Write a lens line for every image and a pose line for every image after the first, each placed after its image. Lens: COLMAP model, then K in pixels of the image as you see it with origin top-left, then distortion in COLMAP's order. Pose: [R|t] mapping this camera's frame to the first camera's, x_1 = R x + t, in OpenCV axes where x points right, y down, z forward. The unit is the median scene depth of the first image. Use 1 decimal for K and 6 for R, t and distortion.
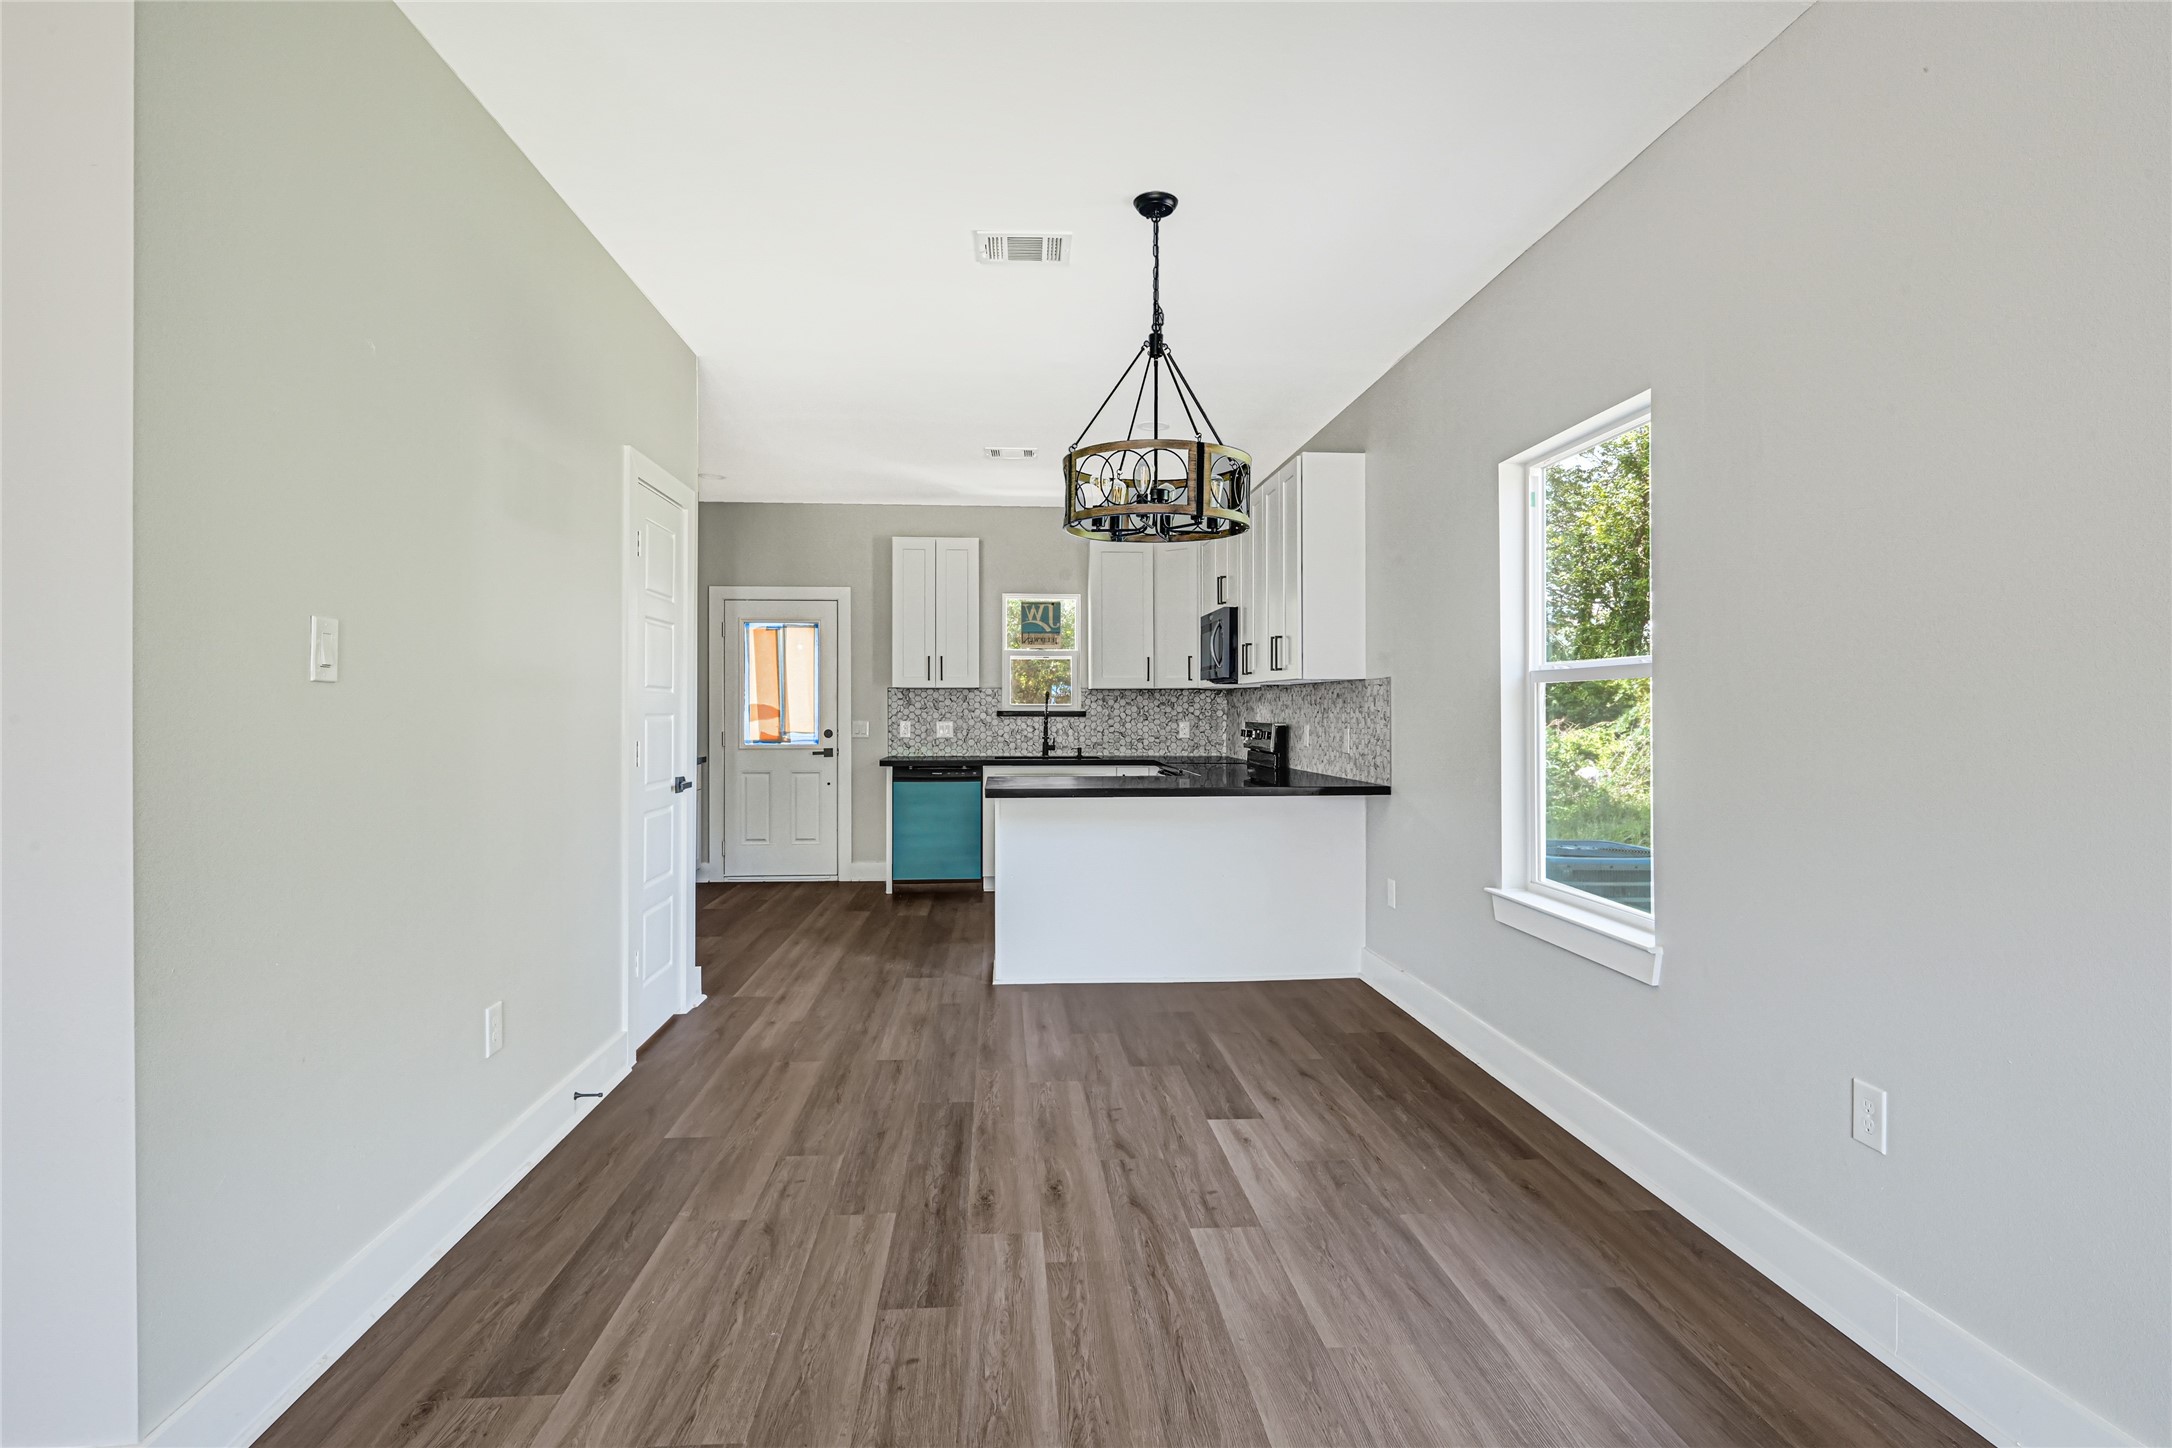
lens RADIAL K [[1110.7, 0, 1088.4], [0, 1110.7, 695.5], [0, 0, 1]] dist [0.000913, 0.000102]
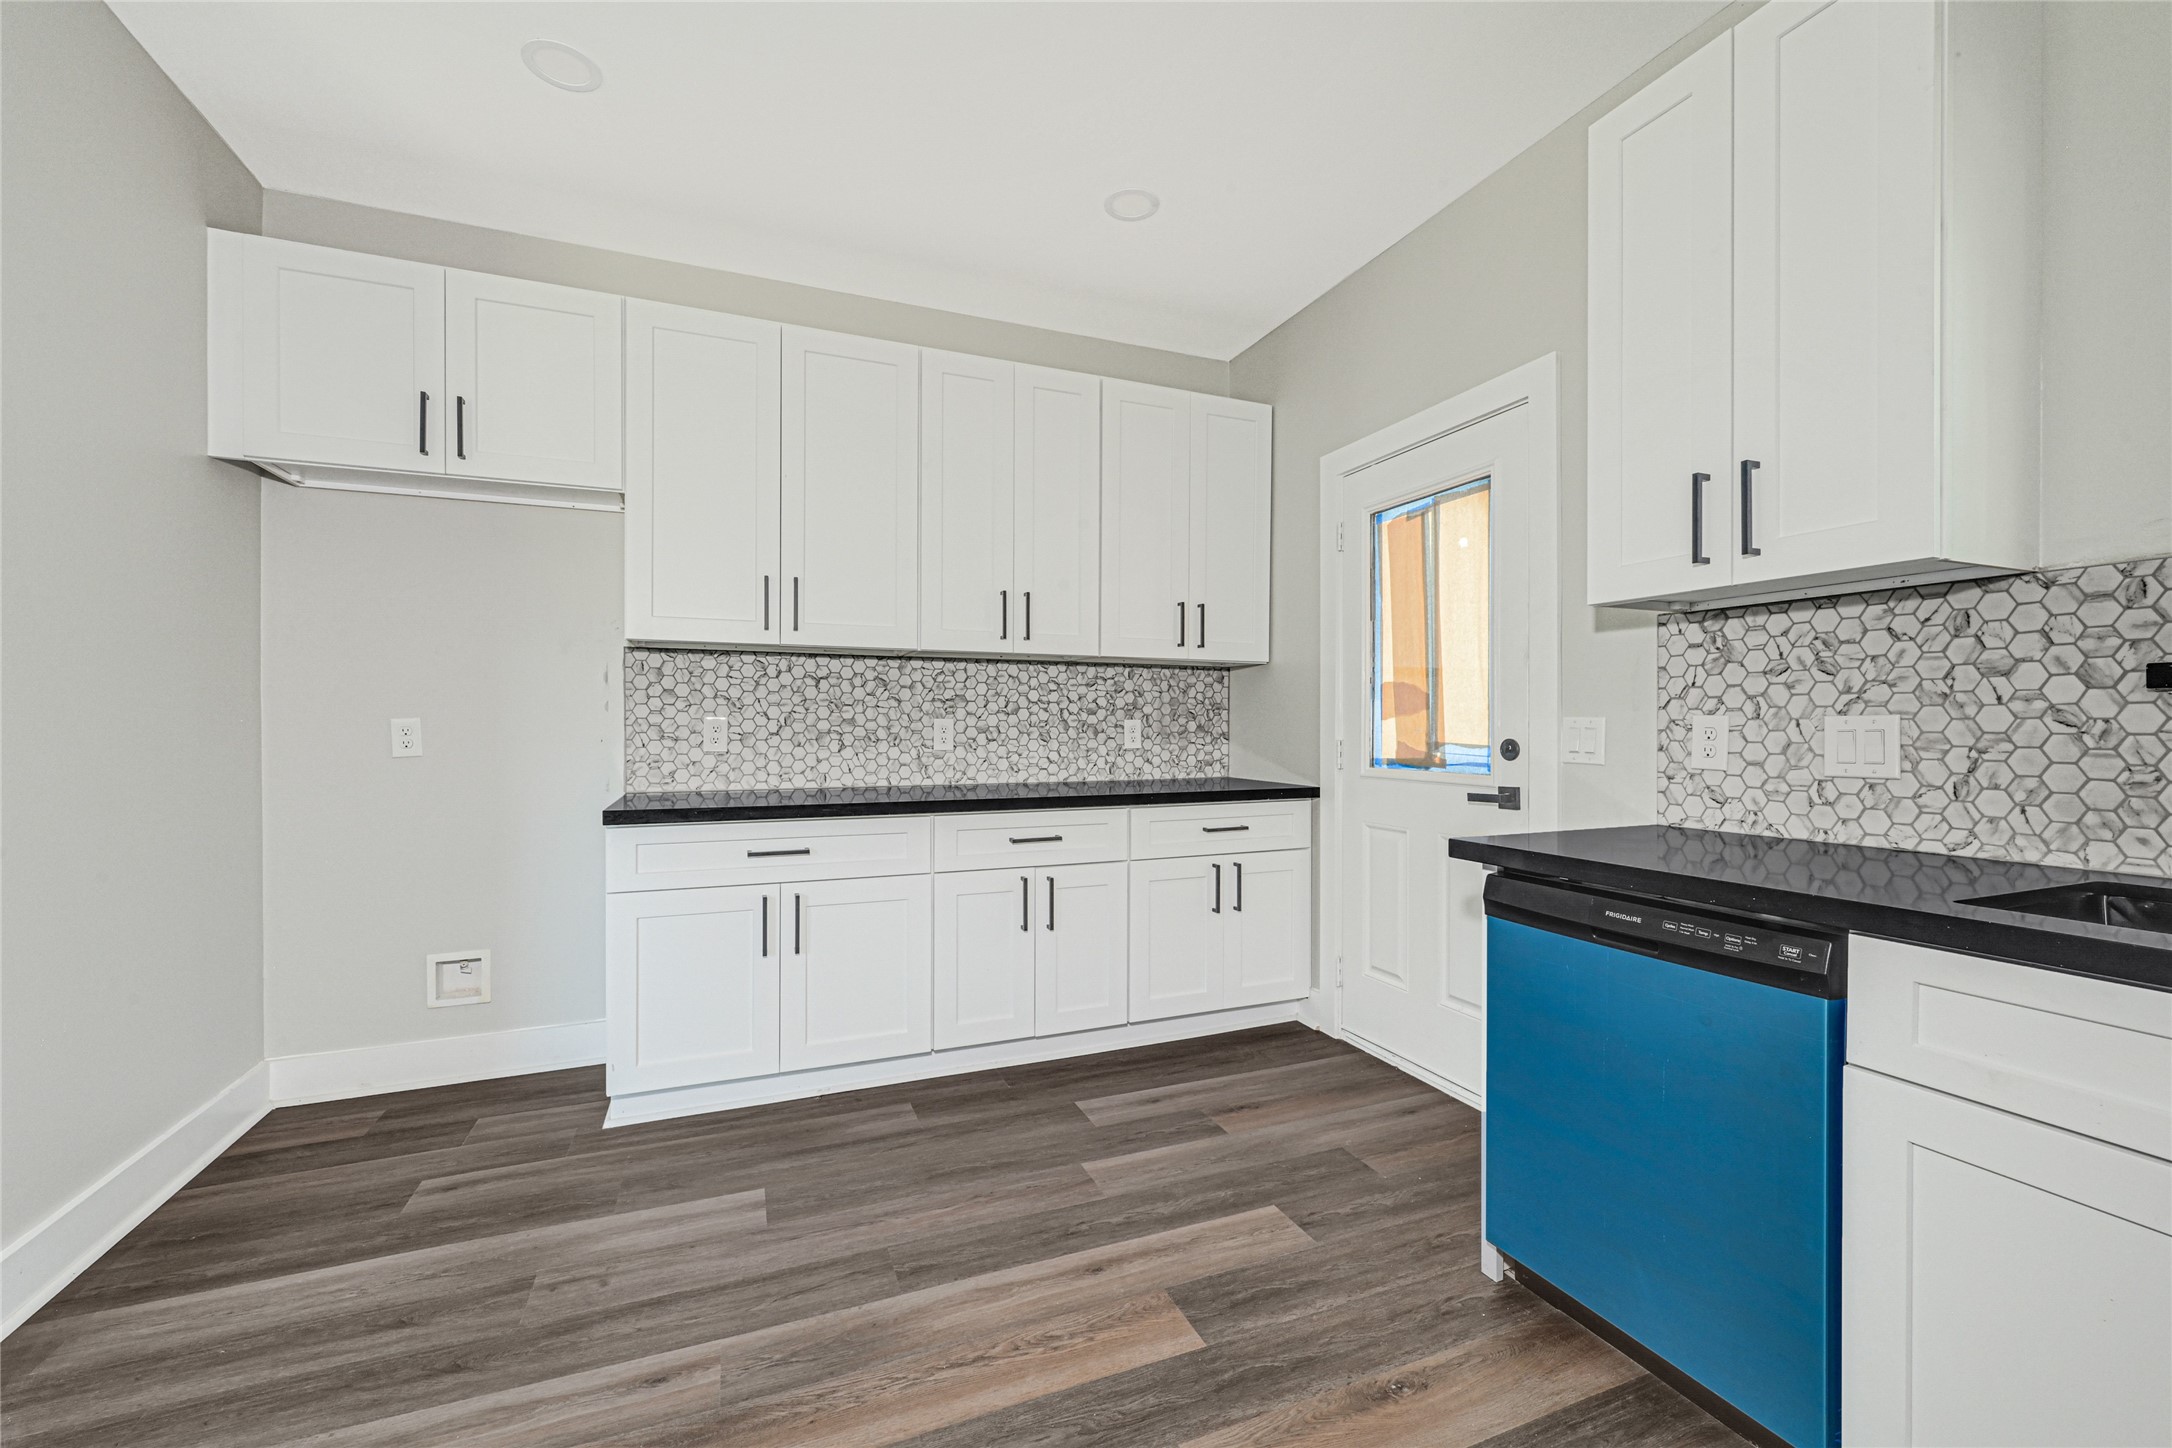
lens RADIAL K [[880.6, 0, 1086.0], [0, 880.6, 724.0], [0, 0, 1]] dist [0.000453, 0.000097]
pose [[0.301225, -0.000335, -0.953553, 0.016736], [0.013641, 0.999899, 0.003958, 0.022029], [0.953456, -0.014199, 0.301199, 0.763320]]
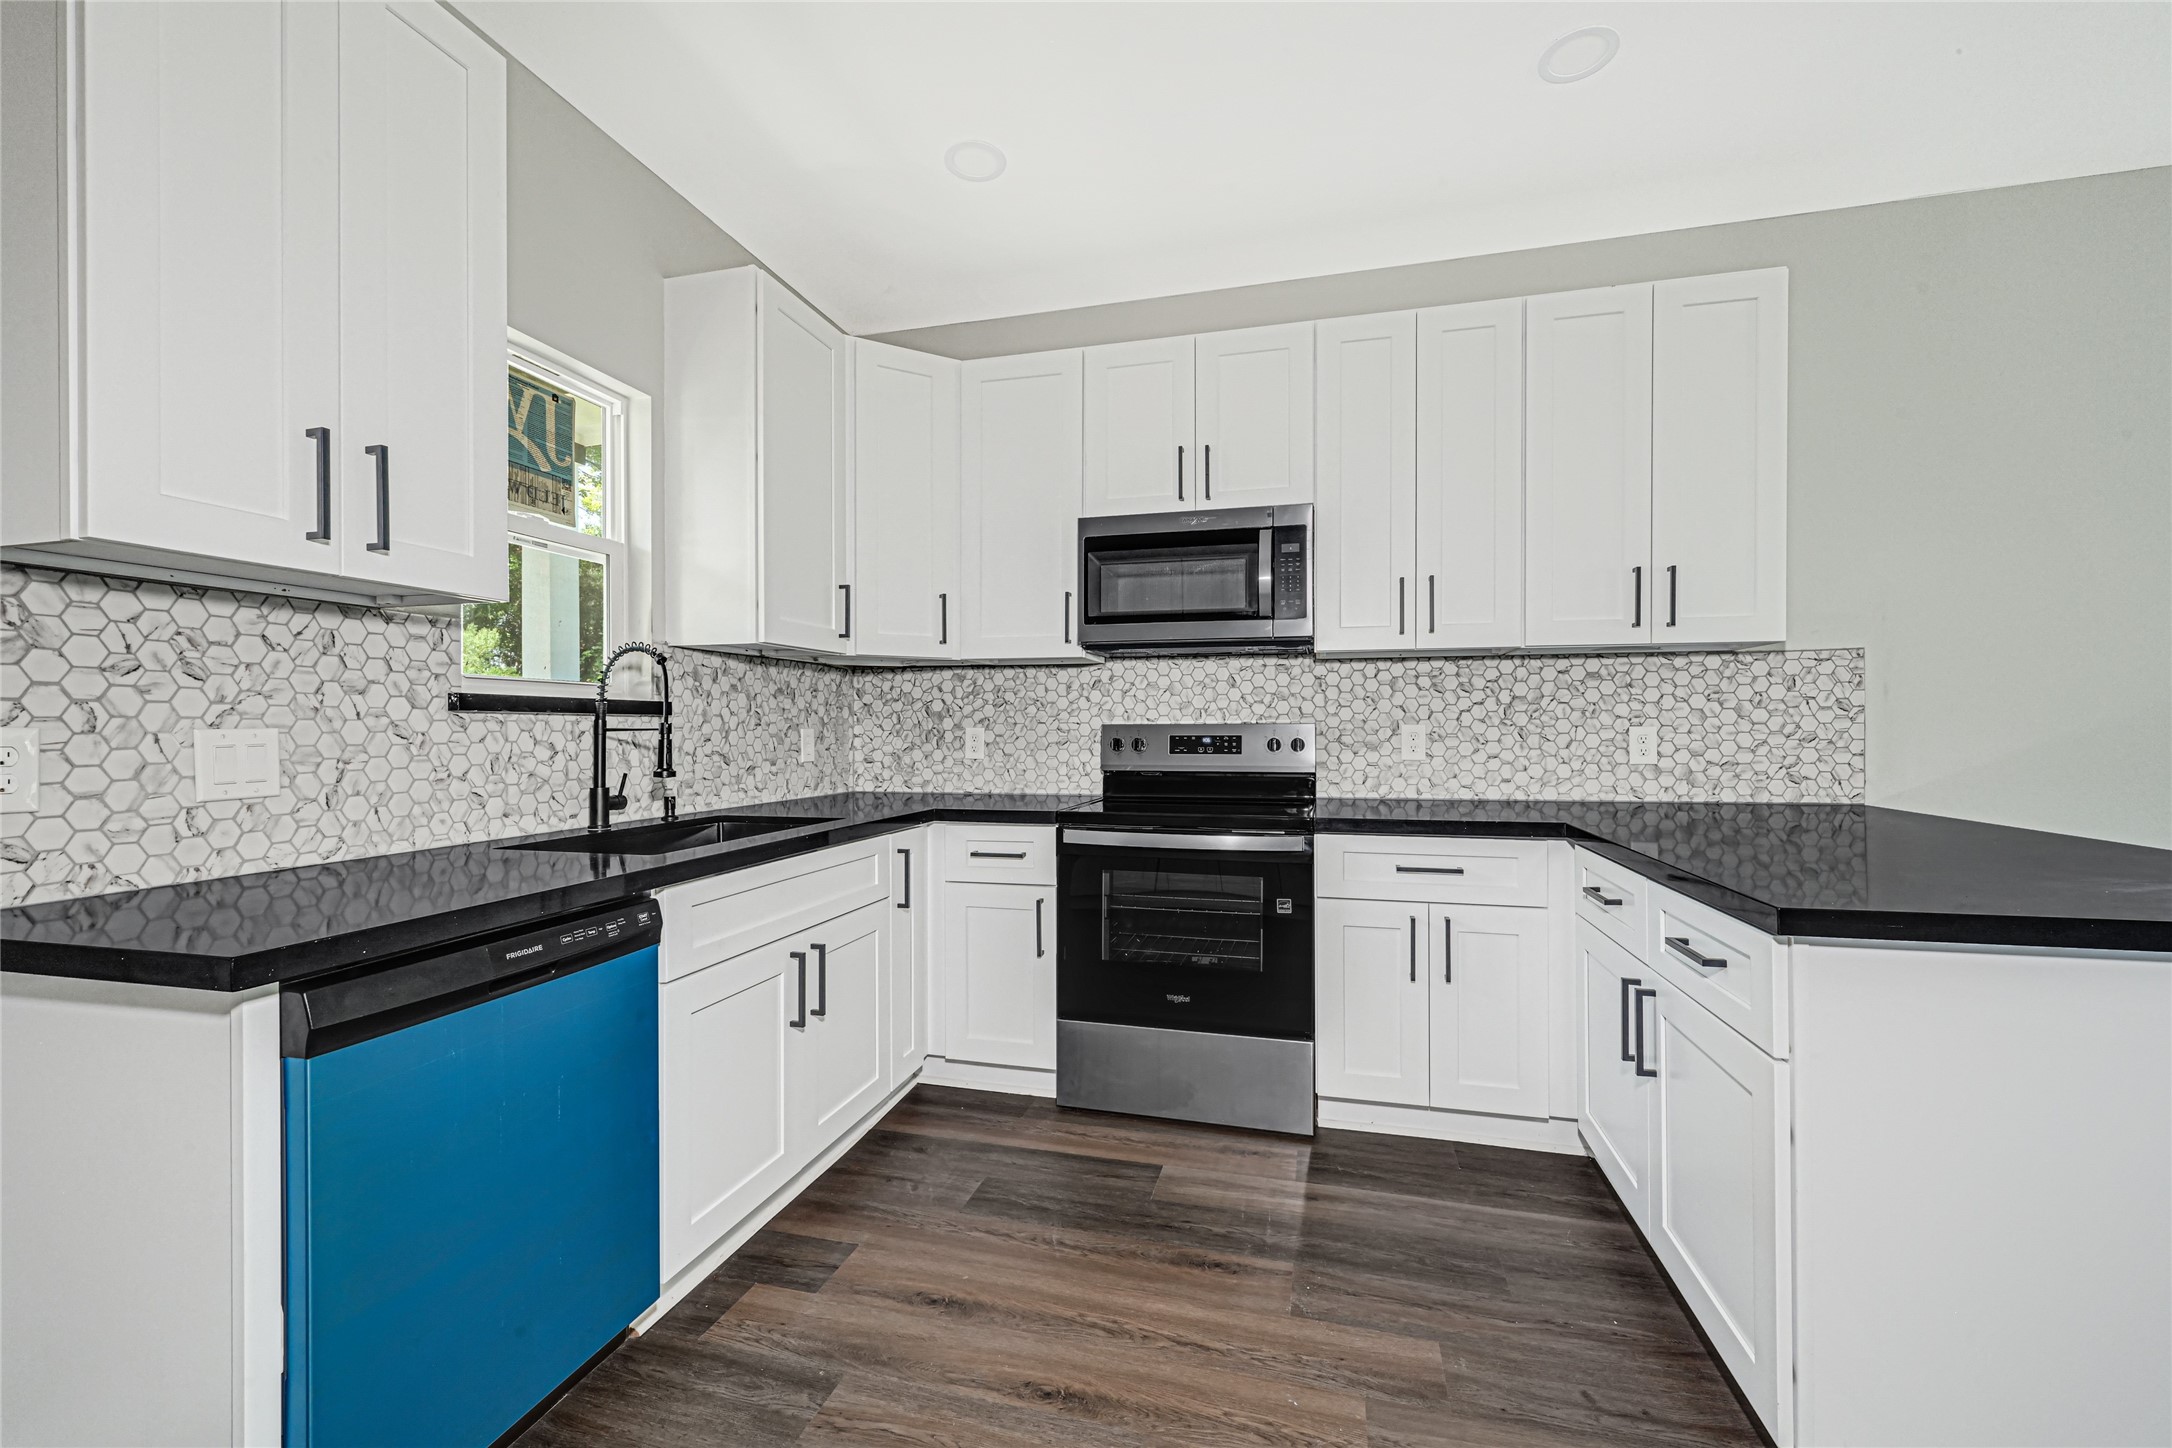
lens RADIAL K [[880.6, 0, 1086.0], [0, 880.6, 724.0], [0, 0, 1]] dist [0.000453, 0.000097]
pose [[0.334485, 0.001908, 0.942399, -0.248307], [-0.007855, 0.999969, 0.000763, 0.020731], [-0.942368, -0.007658, 0.334490, 0.770901]]
